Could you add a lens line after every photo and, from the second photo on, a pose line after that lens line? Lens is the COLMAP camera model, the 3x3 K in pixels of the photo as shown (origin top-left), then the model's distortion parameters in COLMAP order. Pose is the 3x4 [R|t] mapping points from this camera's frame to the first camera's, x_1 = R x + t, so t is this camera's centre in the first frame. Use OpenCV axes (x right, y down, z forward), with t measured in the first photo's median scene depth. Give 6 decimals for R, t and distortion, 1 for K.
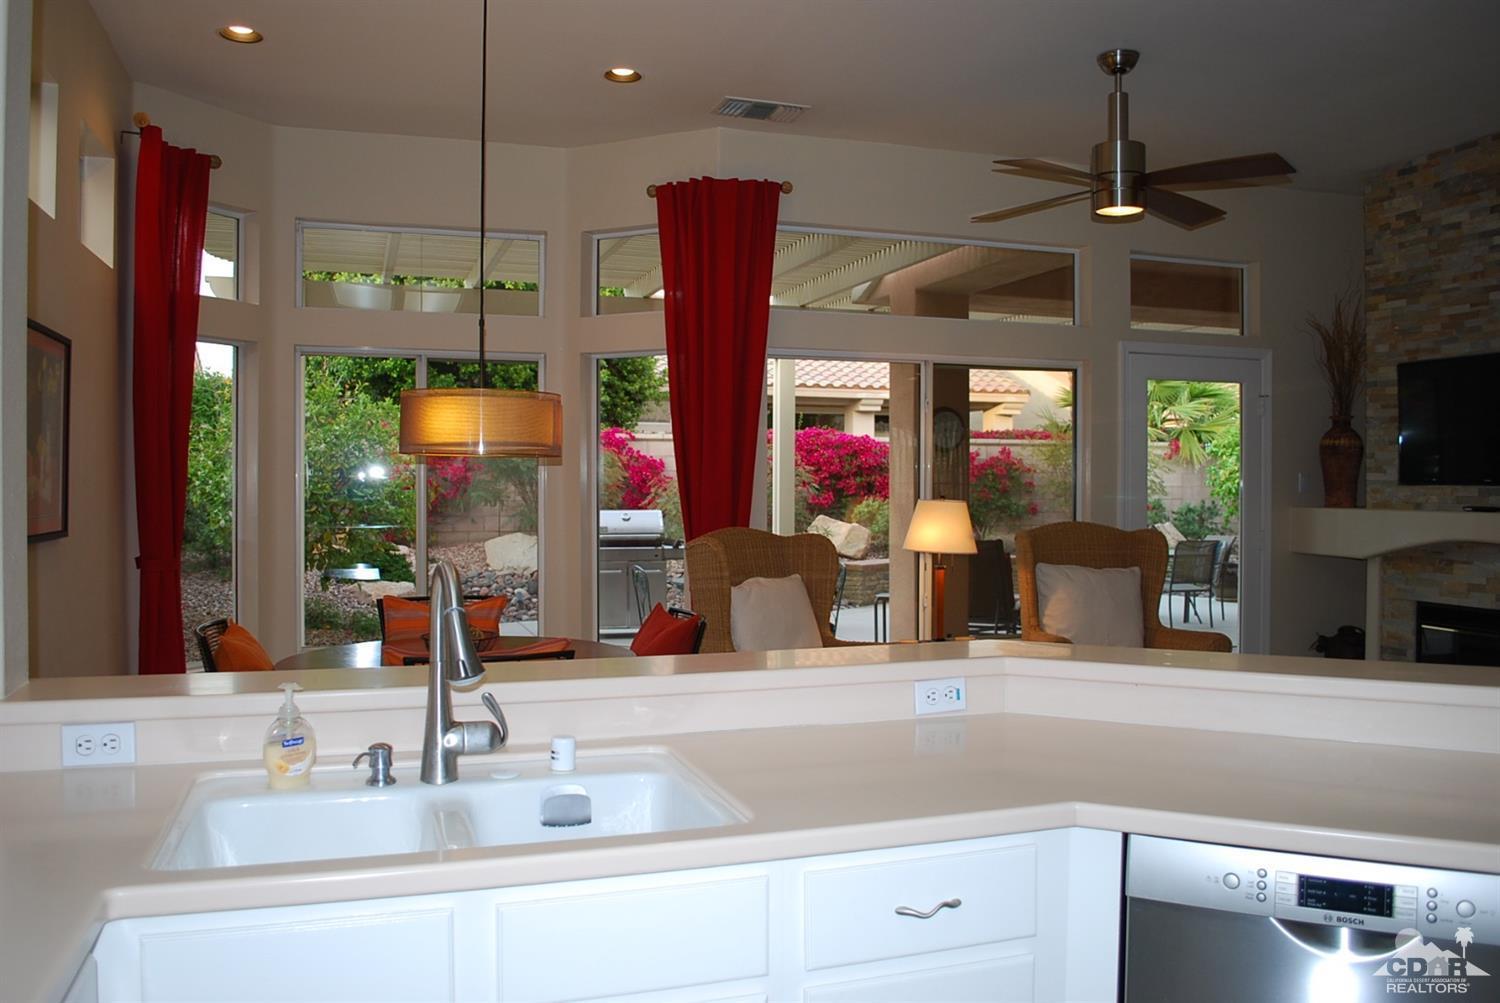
lens RADIAL K [[1182.6, 0, 746.6], [0, 1182.6, 492.2], [0, 0, 1]] dist [-0.084560, 0.012740]
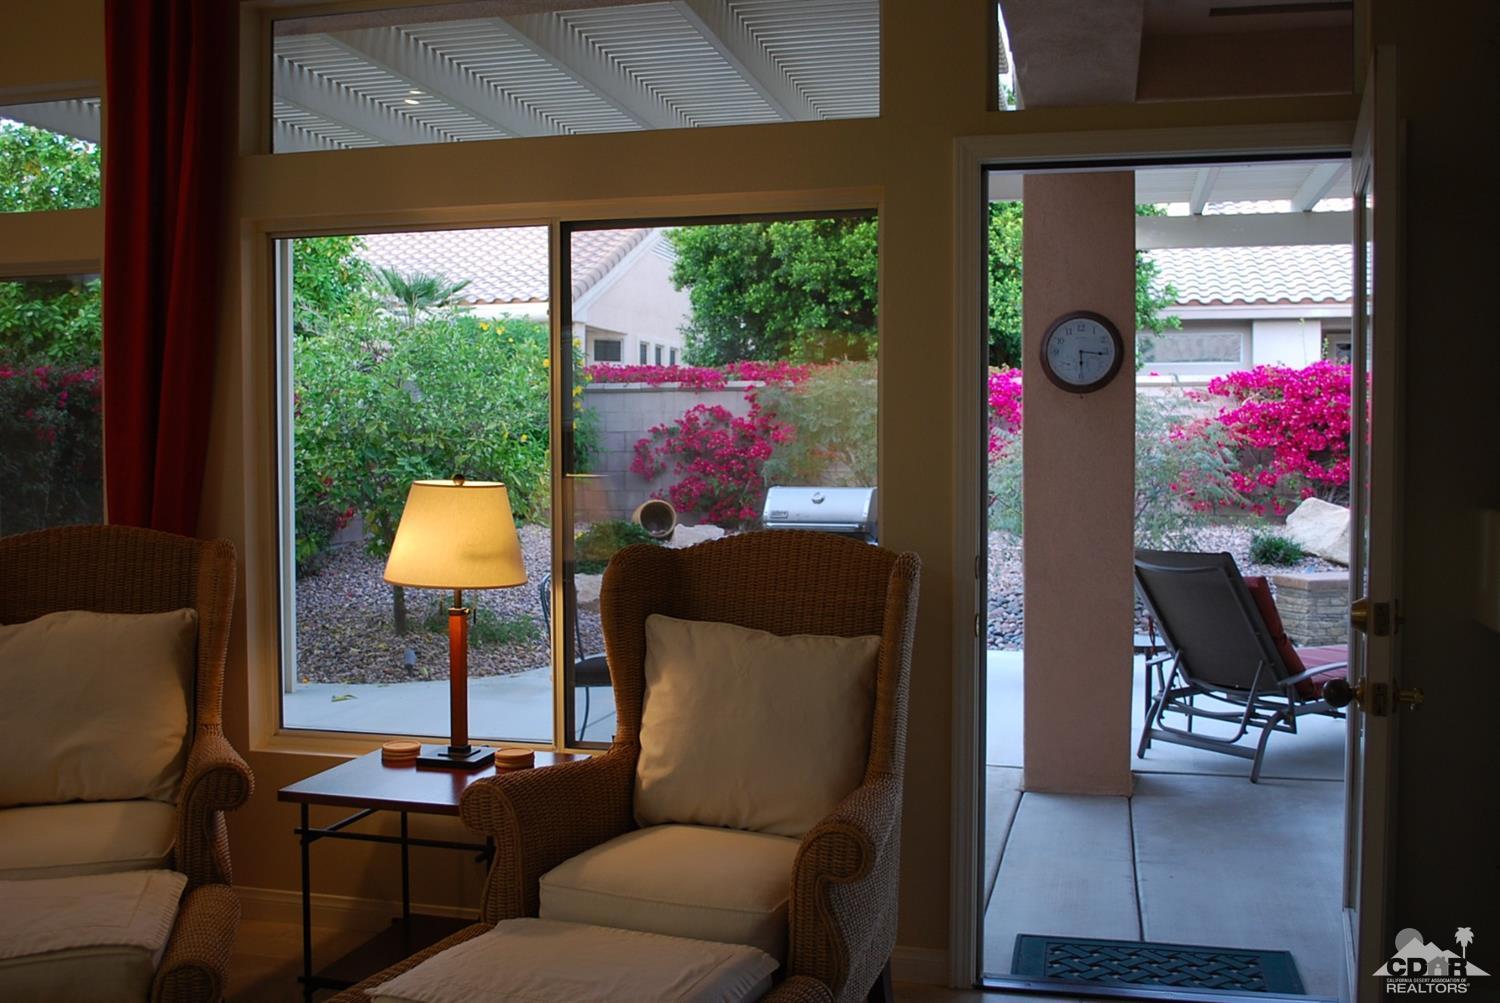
lens RADIAL K [[1430.9, 0, 750.0], [0, 1430.9, 501.5], [0, 0, 1]] dist [-0.065864, -0.007802]
pose [[0.846563, 0.016903, -0.532021, 0.568054], [-0.000977, 0.999543, 0.030203, -0.003222], [0.532288, -0.025049, 0.846193, 0.505819]]
